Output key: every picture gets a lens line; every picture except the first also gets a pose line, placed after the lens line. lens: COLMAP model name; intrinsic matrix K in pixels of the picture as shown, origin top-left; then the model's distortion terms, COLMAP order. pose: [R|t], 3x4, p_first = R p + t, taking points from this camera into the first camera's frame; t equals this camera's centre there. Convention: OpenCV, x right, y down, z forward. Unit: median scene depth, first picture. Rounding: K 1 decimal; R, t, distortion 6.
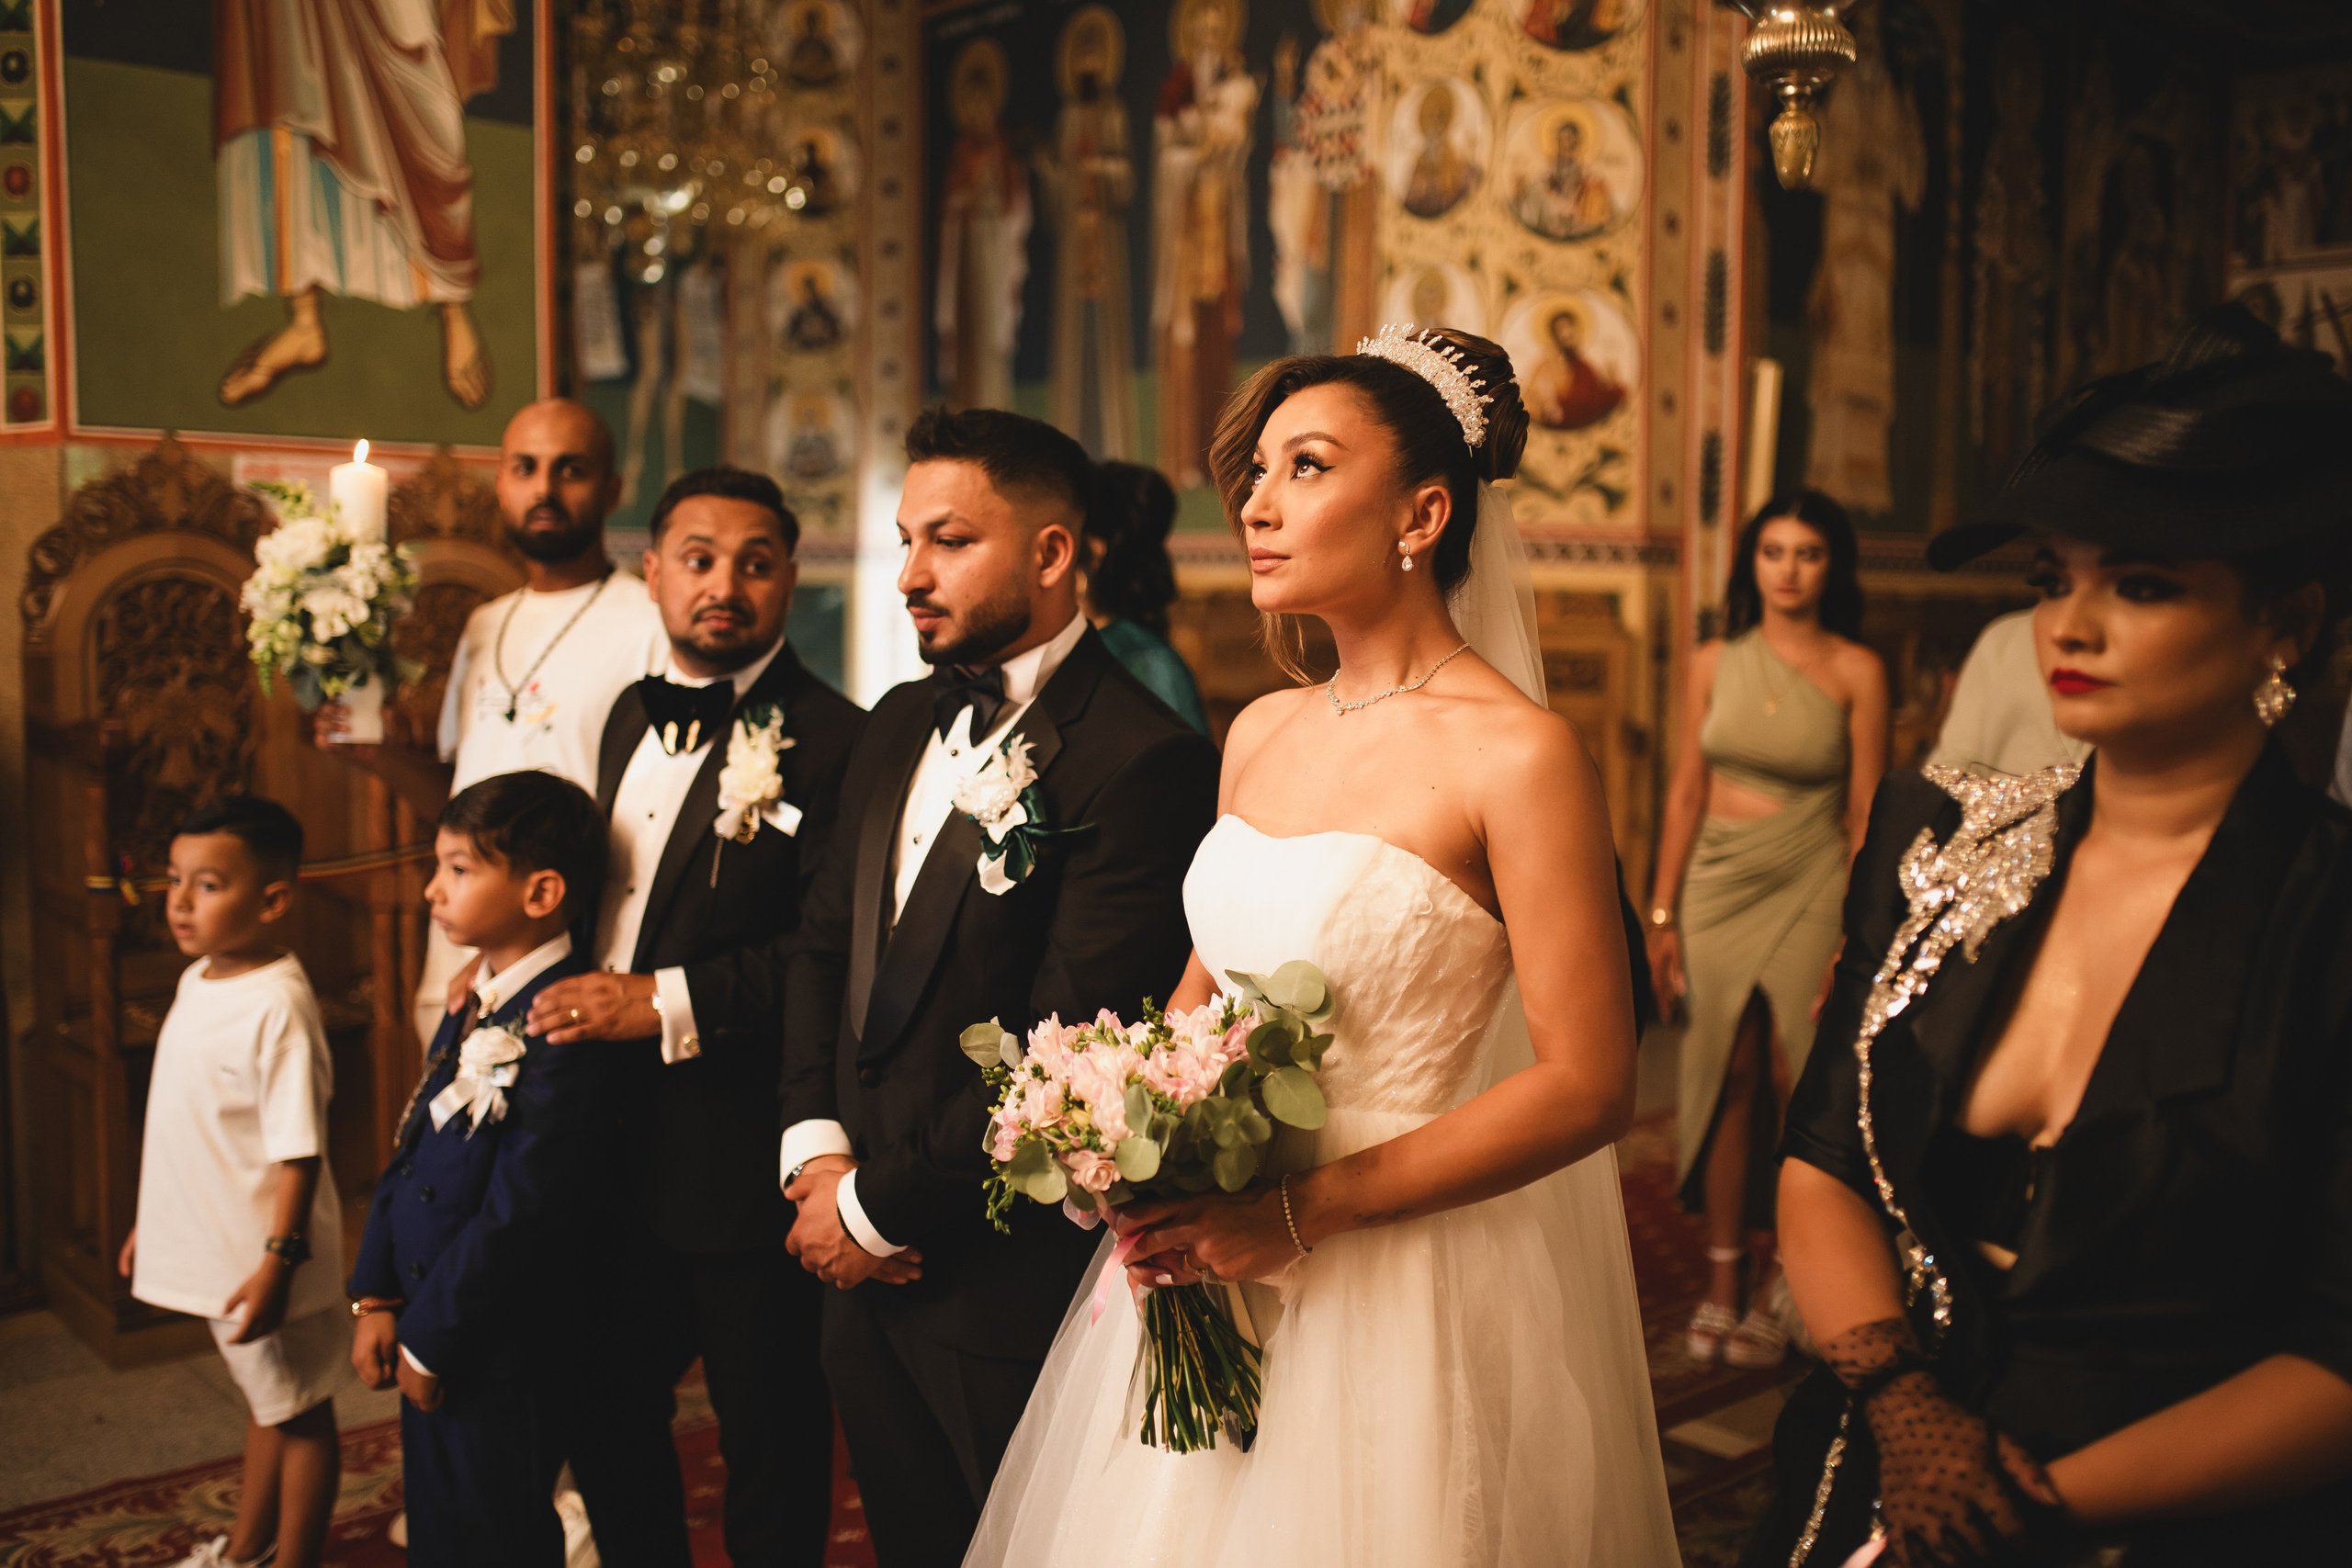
lens RADIAL K [[2284.7, 0, 1176.0], [0, 2284.7, 784.0], [0, 0, 1]] dist [-0.098551, 0.178154]
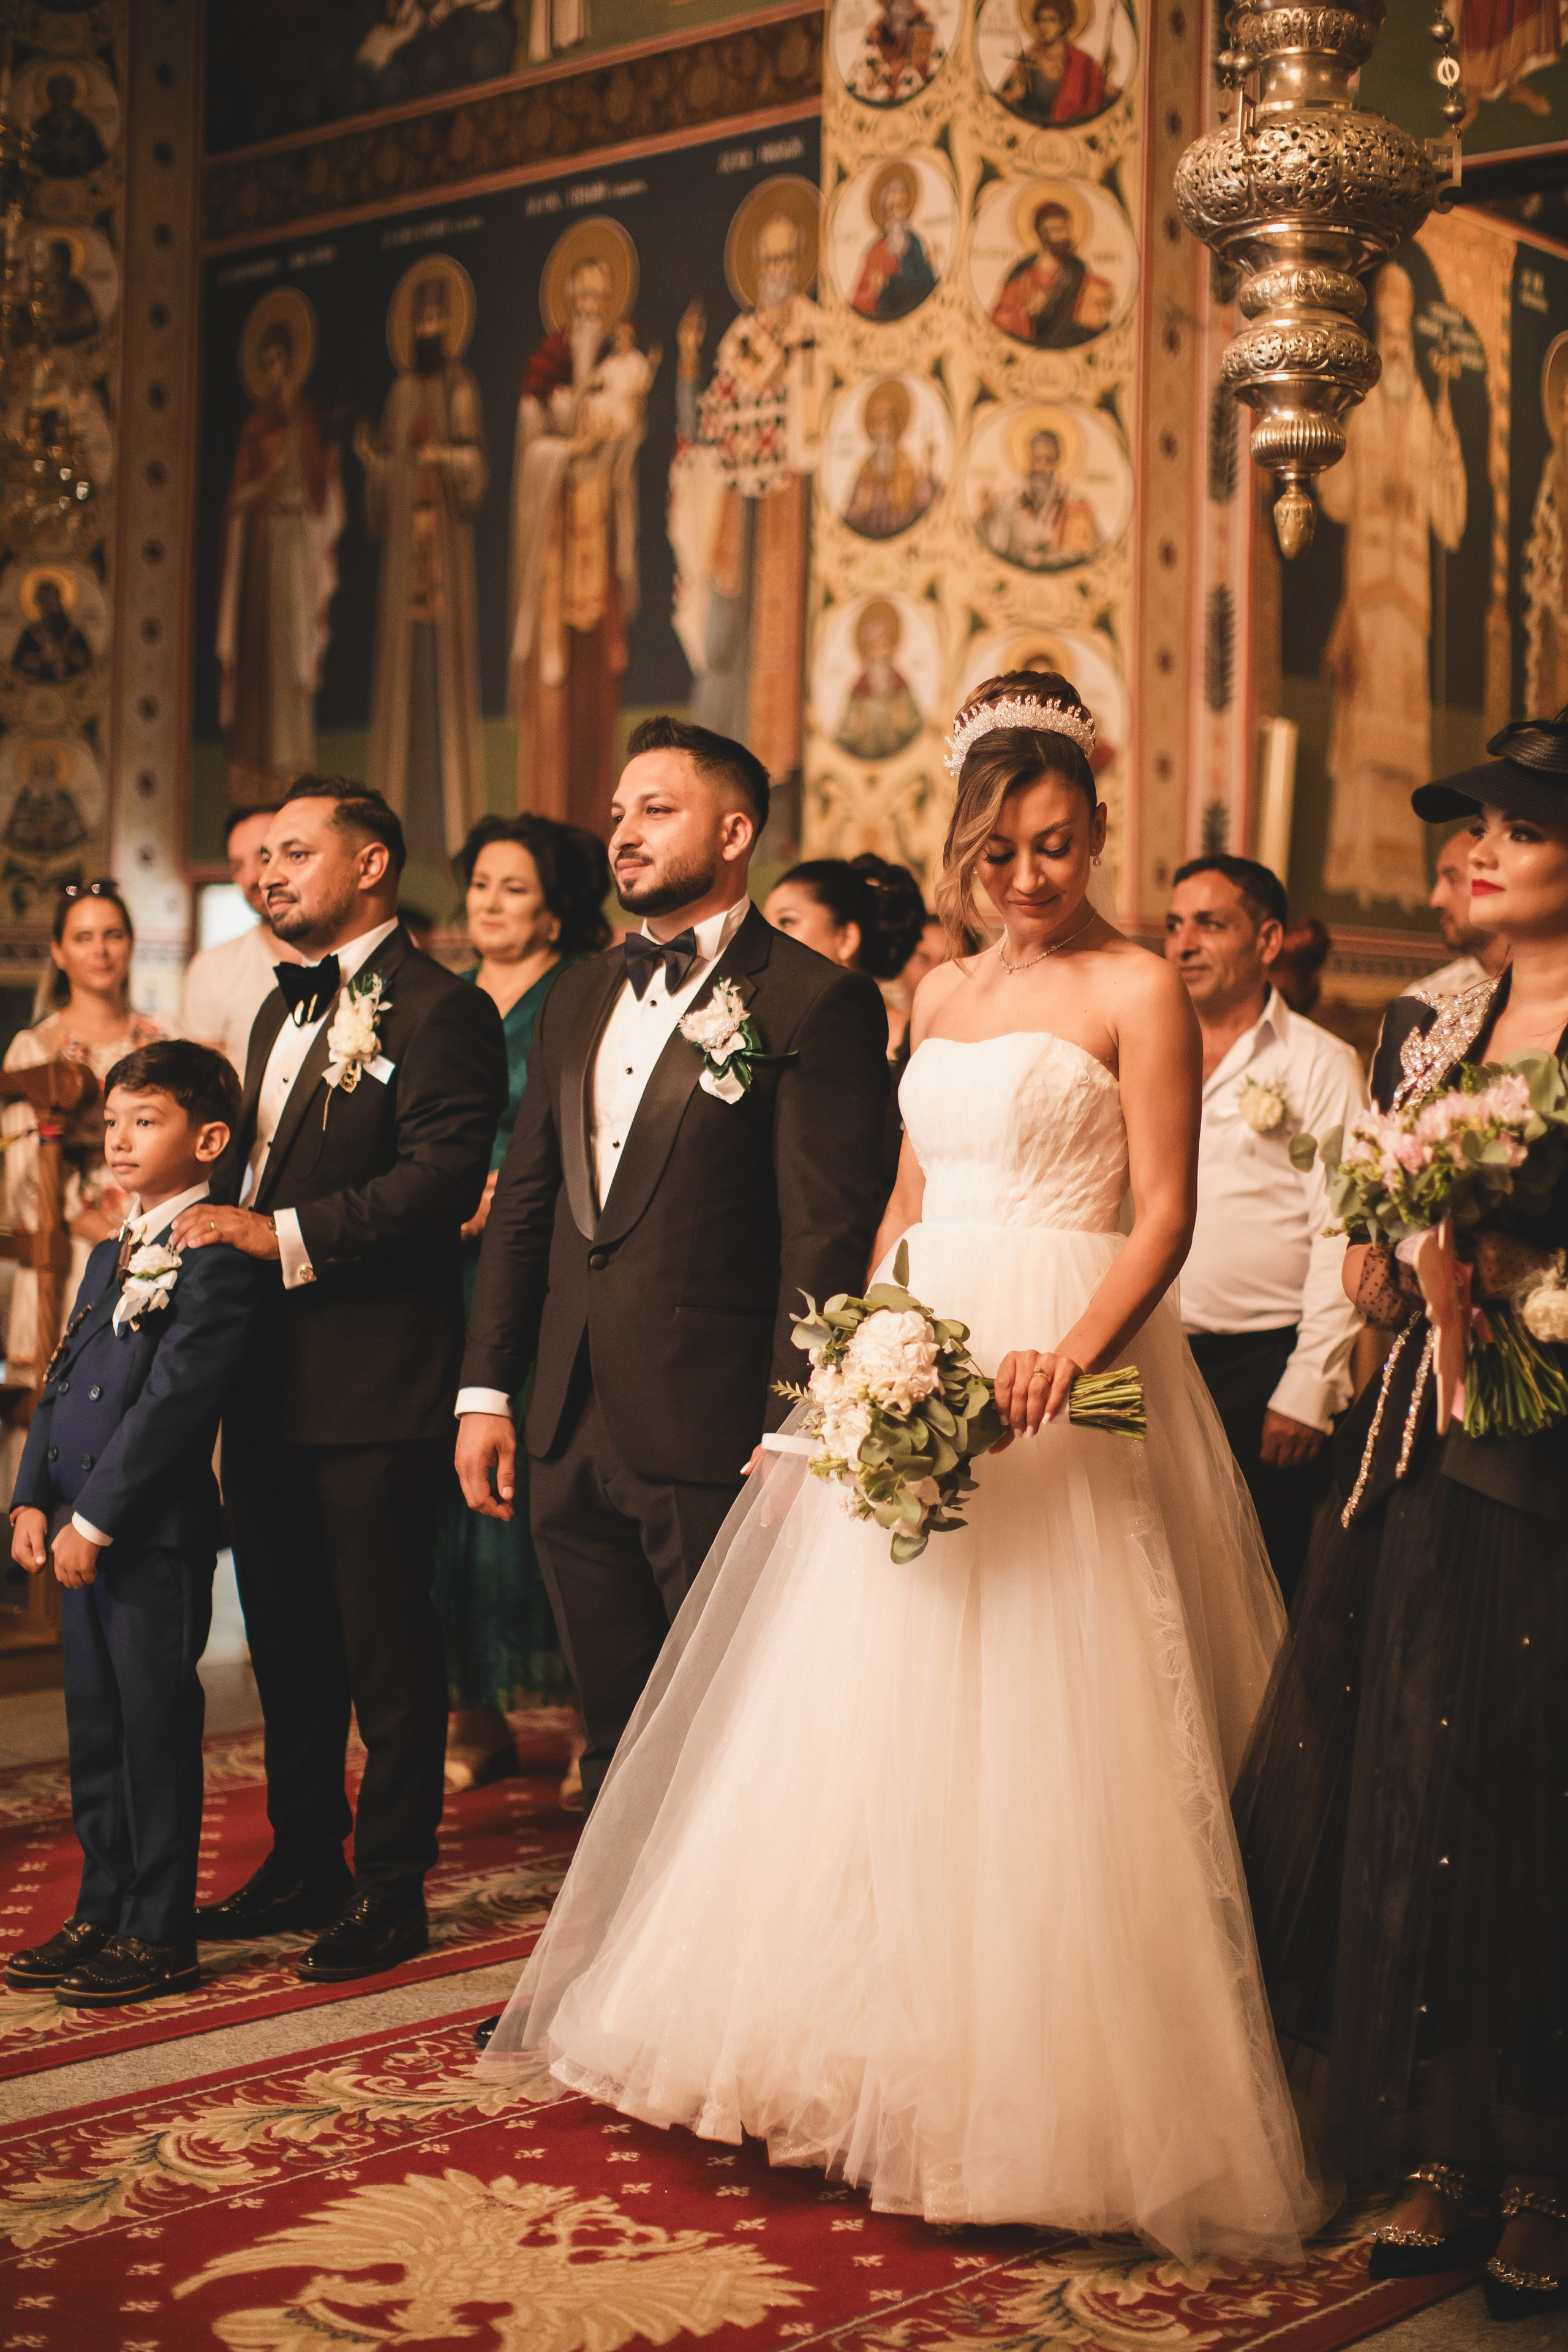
lens RADIAL K [[3510.4, 0, 784.0], [0, 3510.4, 1176.0], [0, 0, 1]] dist [-0.244573, 0.445754]
pose [[0.993796, 0.011272, 0.110646, -0.060863], [-0.005378, 0.998558, -0.053419, 0.050511], [-0.111088, 0.052493, 0.992423, -0.243247]]
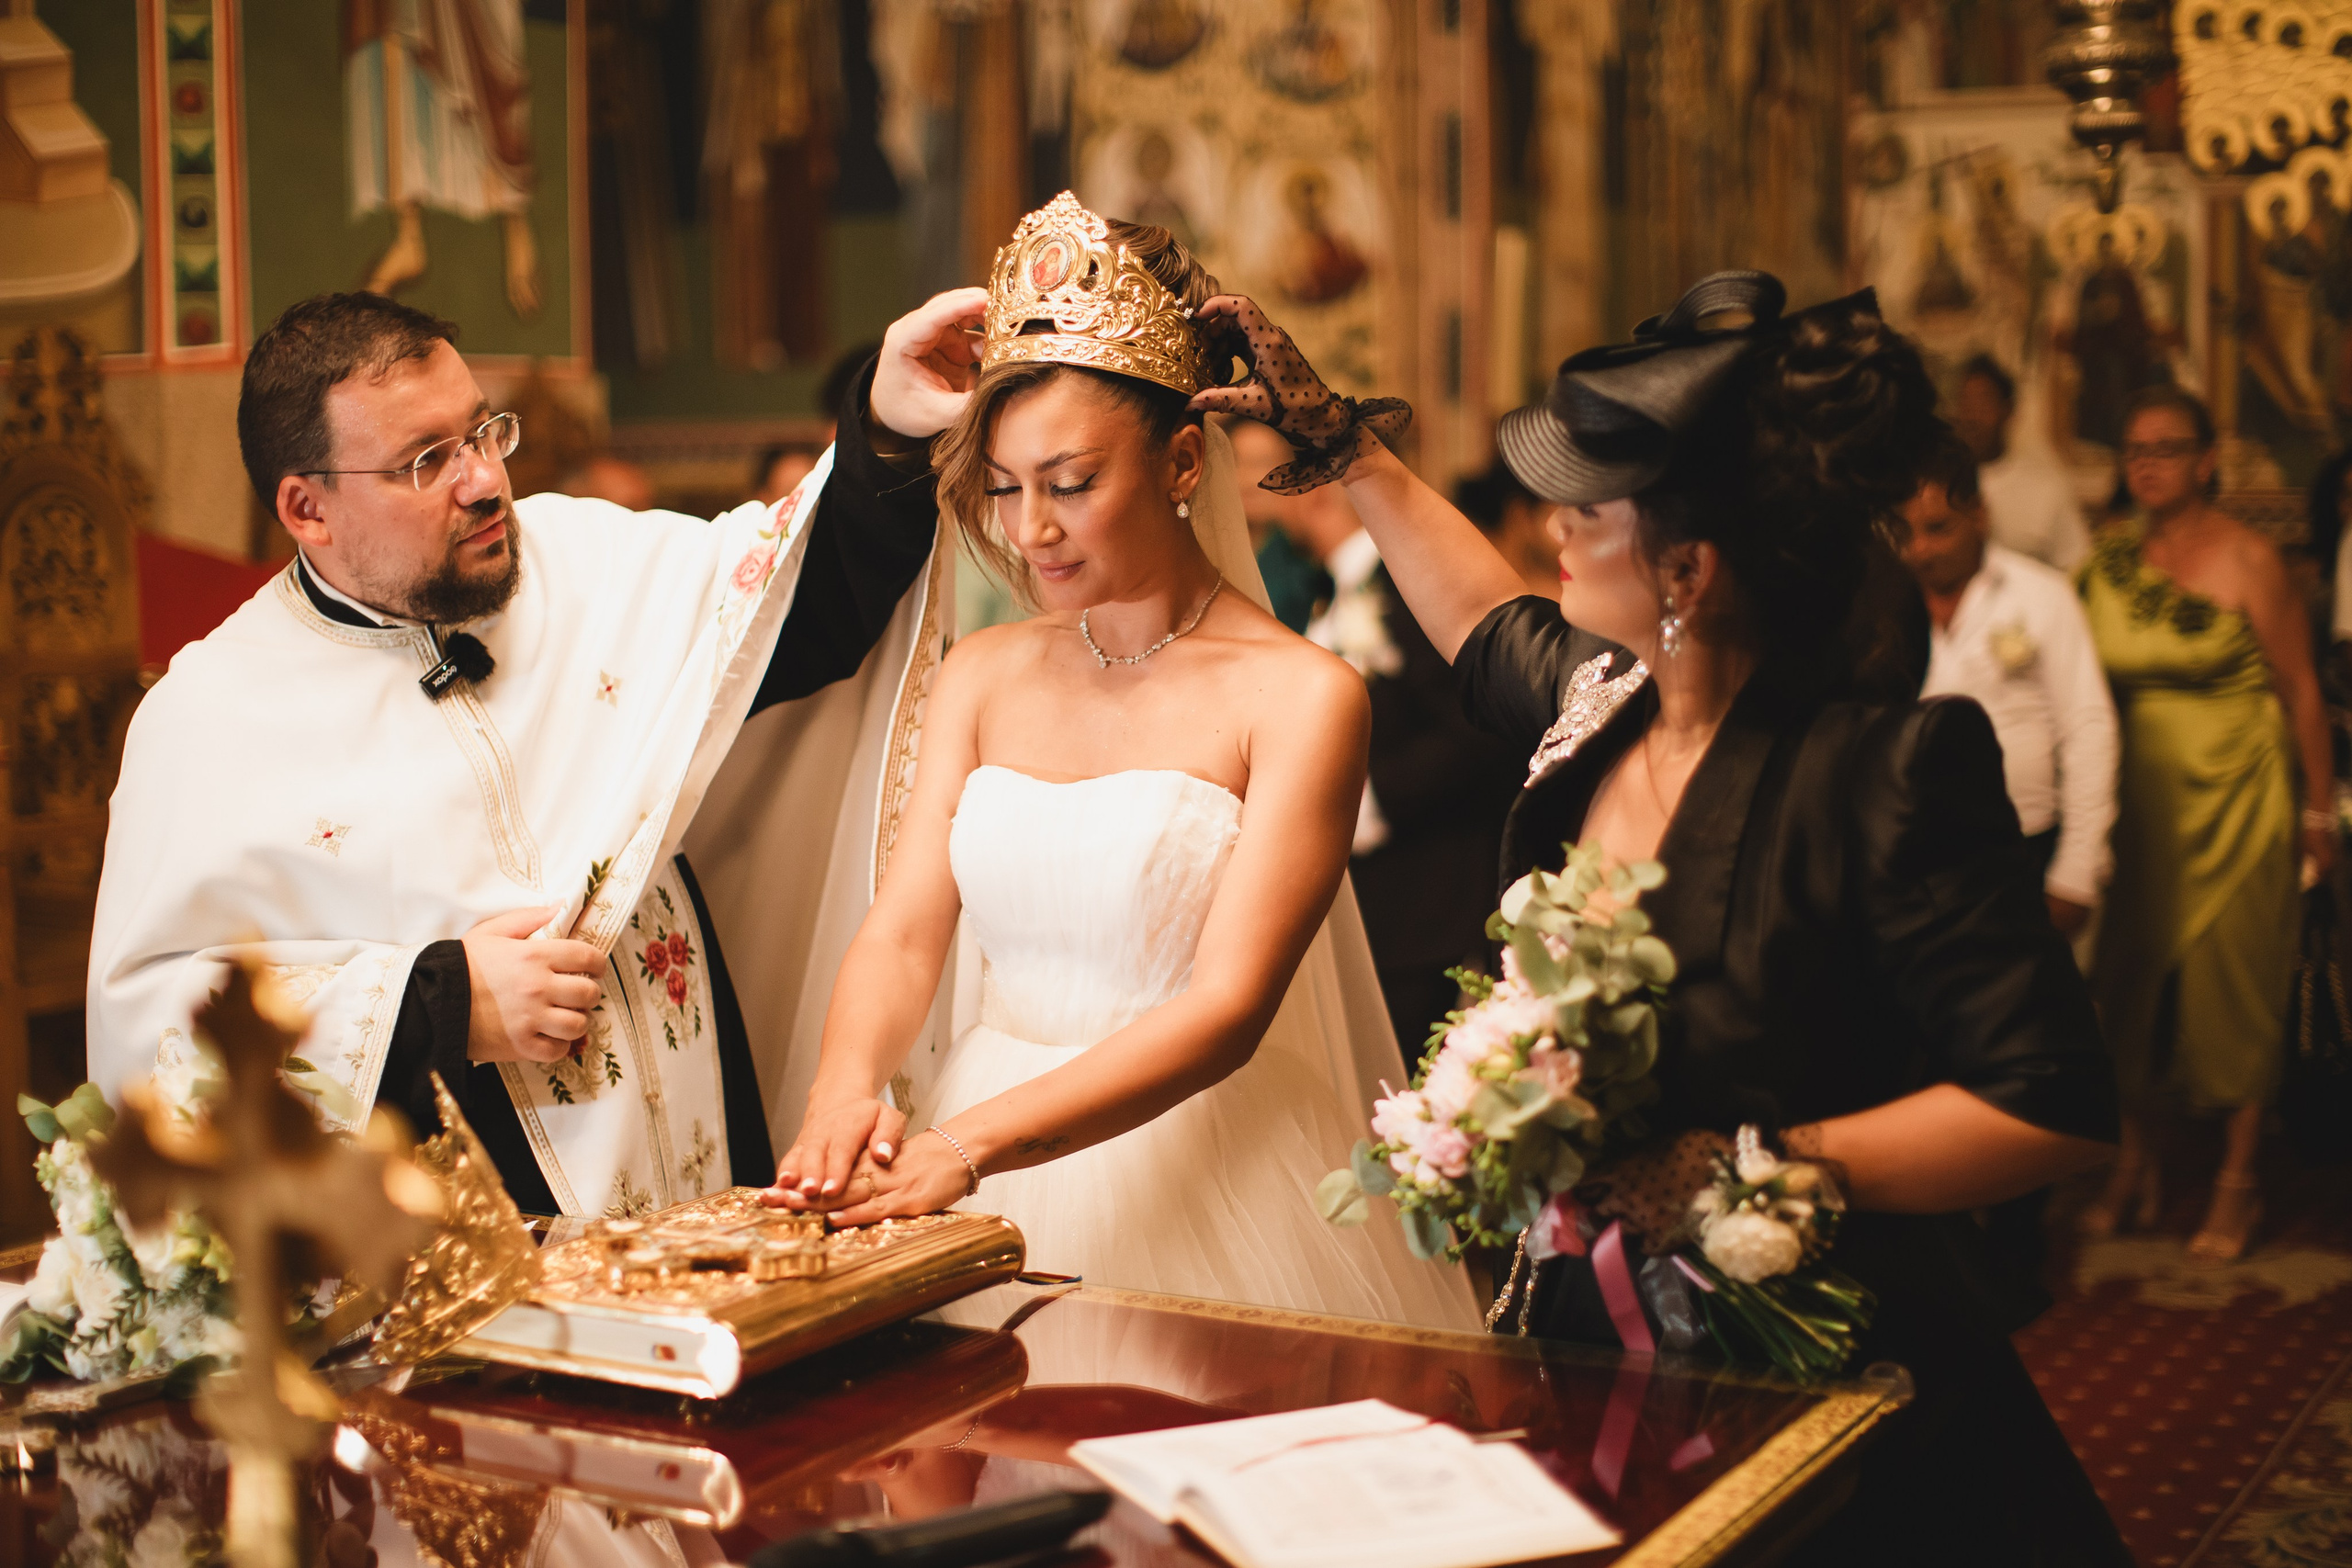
lens RADIAL K [[3510.0, 0, 1177.1], [0, 3510.0, 898.8], [0, 0, 1]] dist [-0.244573, 0.445754]
pose [[0.943250, -0.057751, 0.327022, -0.349459], [0.045776, 0.997973, 0.044203, 0.016500], [-0.328912, -0.026724, 0.943982, -0.304499]]
